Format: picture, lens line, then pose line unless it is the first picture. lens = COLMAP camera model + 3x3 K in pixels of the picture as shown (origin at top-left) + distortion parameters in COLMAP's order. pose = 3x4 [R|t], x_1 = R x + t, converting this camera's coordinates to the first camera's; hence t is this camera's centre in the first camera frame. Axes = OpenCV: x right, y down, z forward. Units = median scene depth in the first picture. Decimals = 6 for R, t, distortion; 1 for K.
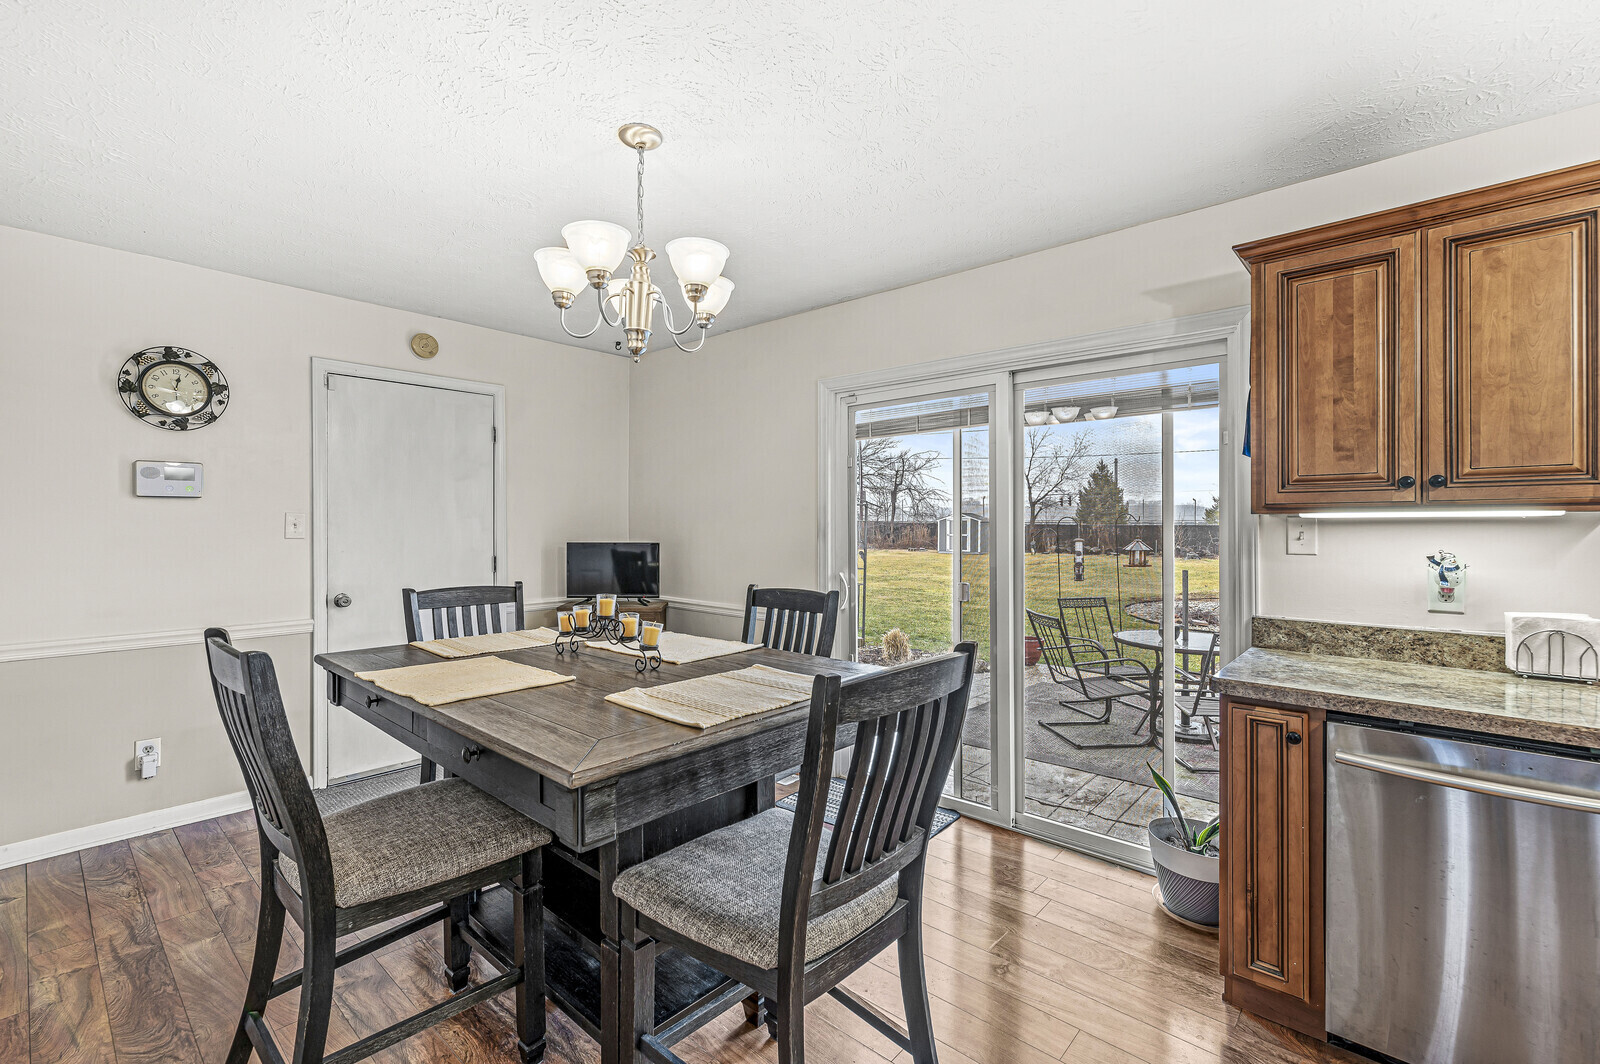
lens RADIAL K [[693.0, 0, 805.9], [0, 693.0, 525.5], [0, 0, 1]] dist [-0.000846, -0.000219]
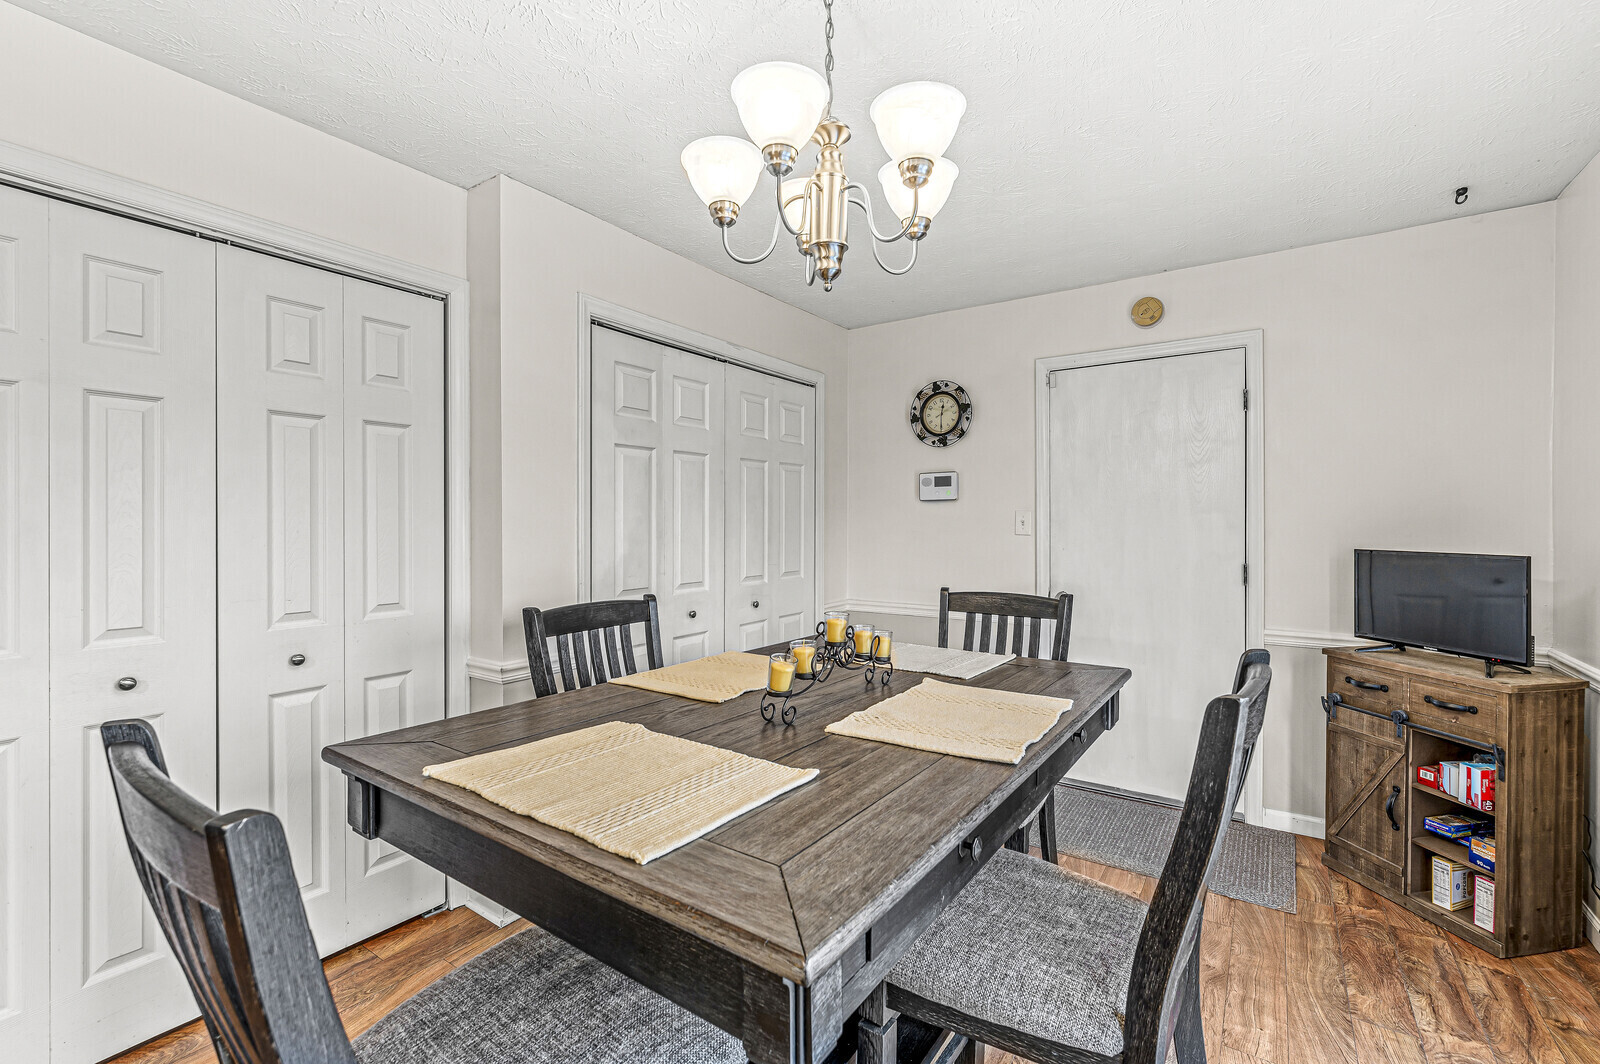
lens RADIAL K [[692.4, 0, 804.2], [0, 692.4, 528.1], [0, 0, 1]] dist [0.000146, 0.000055]
pose [[0.127070, 0.004965, -0.991881, 0.440093], [-0.001159, 0.999988, 0.004857, 0.005578], [0.991893, 0.000533, 0.127074, 0.858243]]
